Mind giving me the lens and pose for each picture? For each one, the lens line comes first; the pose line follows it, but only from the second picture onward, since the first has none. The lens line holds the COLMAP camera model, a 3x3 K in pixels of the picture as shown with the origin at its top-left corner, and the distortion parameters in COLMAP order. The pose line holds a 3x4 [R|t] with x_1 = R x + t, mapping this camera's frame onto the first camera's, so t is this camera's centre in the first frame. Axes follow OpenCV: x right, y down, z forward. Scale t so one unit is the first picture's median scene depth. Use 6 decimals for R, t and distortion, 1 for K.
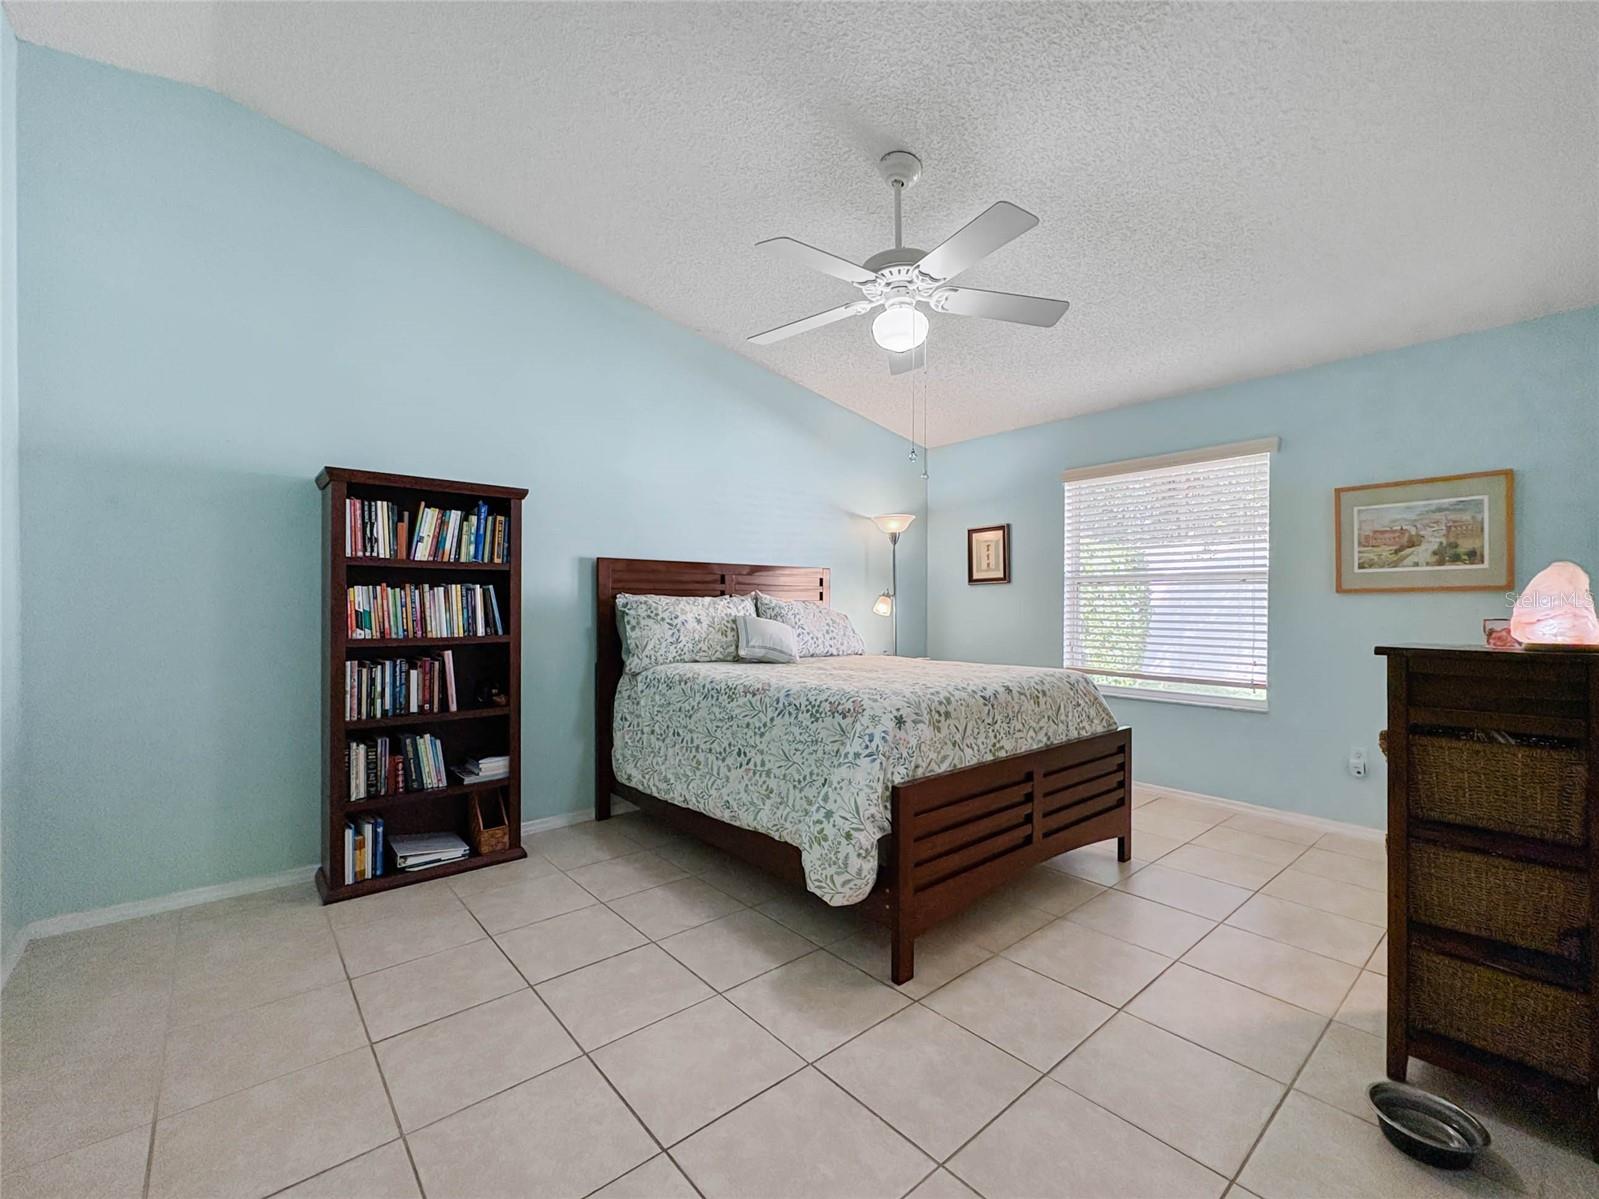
lens RADIAL K [[685.9, 0, 803.4], [0, 685.9, 602.2], [0, 0, 1]] dist [-0.002725, 0.000045]
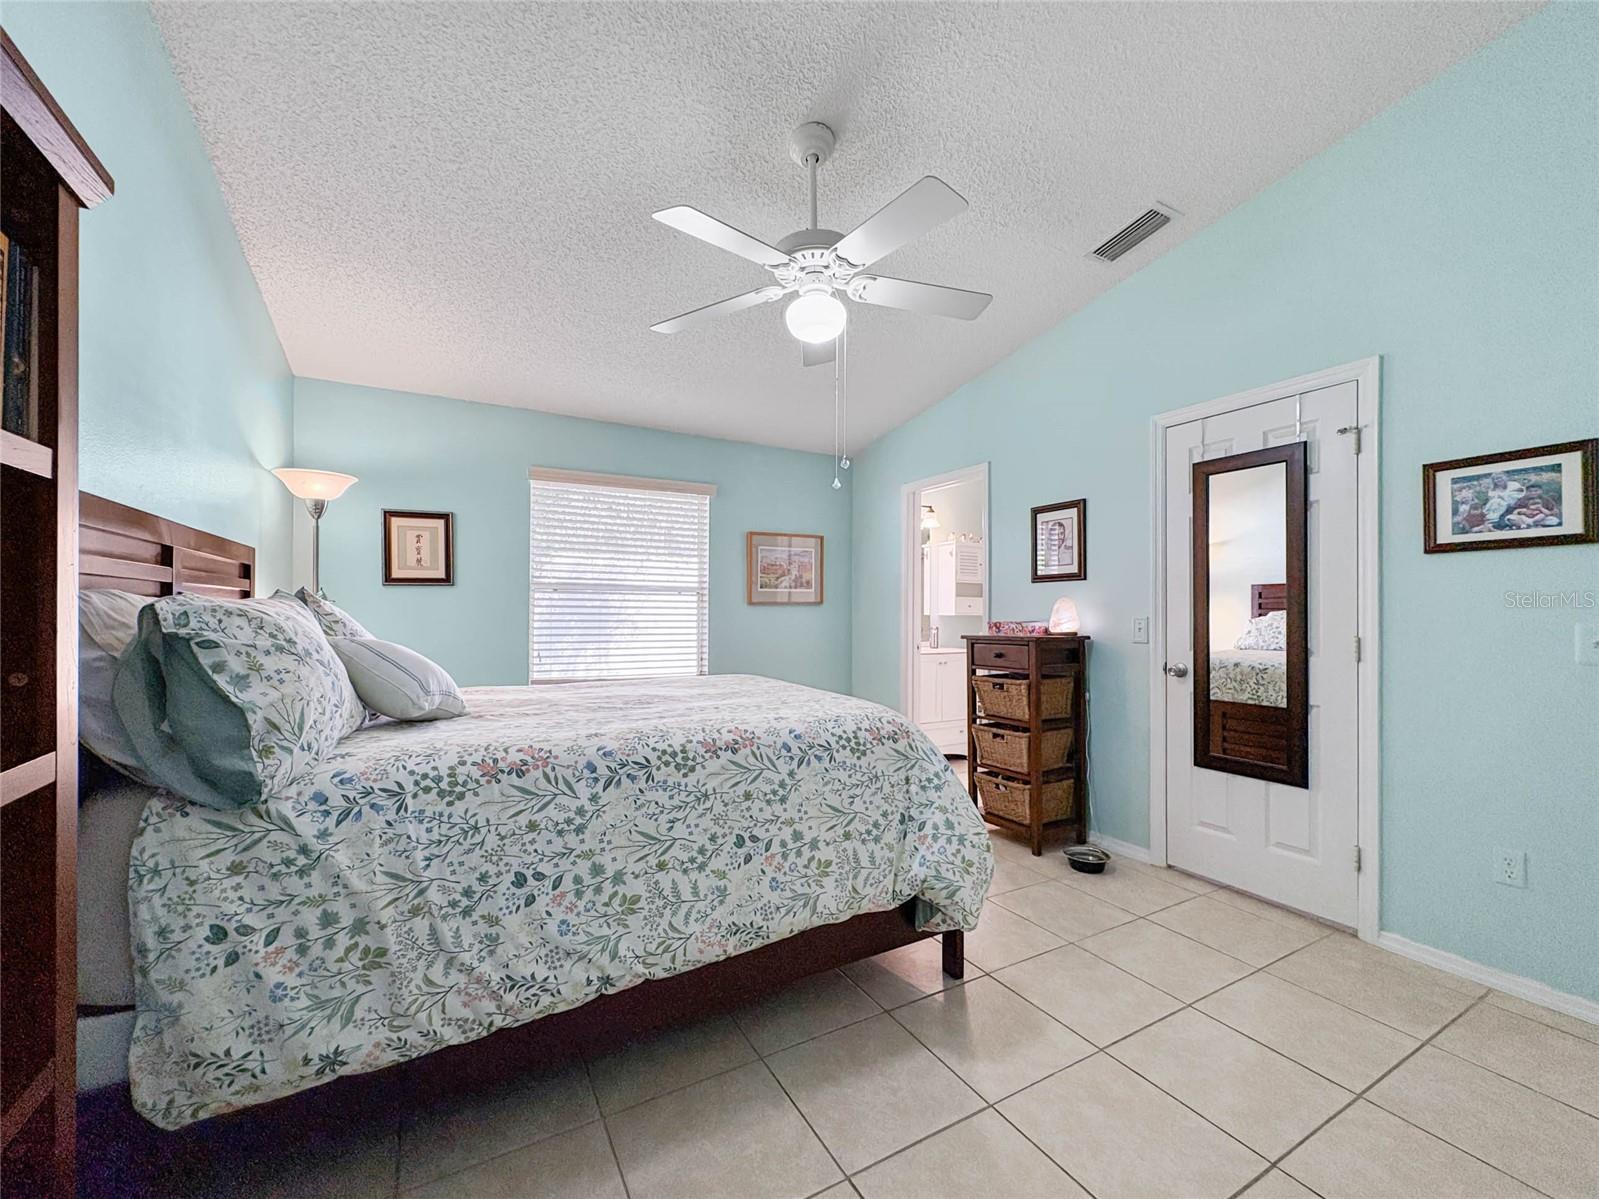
lens RADIAL K [[649.3, 0, 802.4], [0, 649.3, 605.6], [0, 0, 1]] dist [0.001233, 0.000079]
pose [[0.192309, 0.008351, 0.981299, -0.616366], [-0.008674, 0.999939, -0.006809, -0.003931], [-0.981296, -0.007203, 0.192370, 0.724439]]
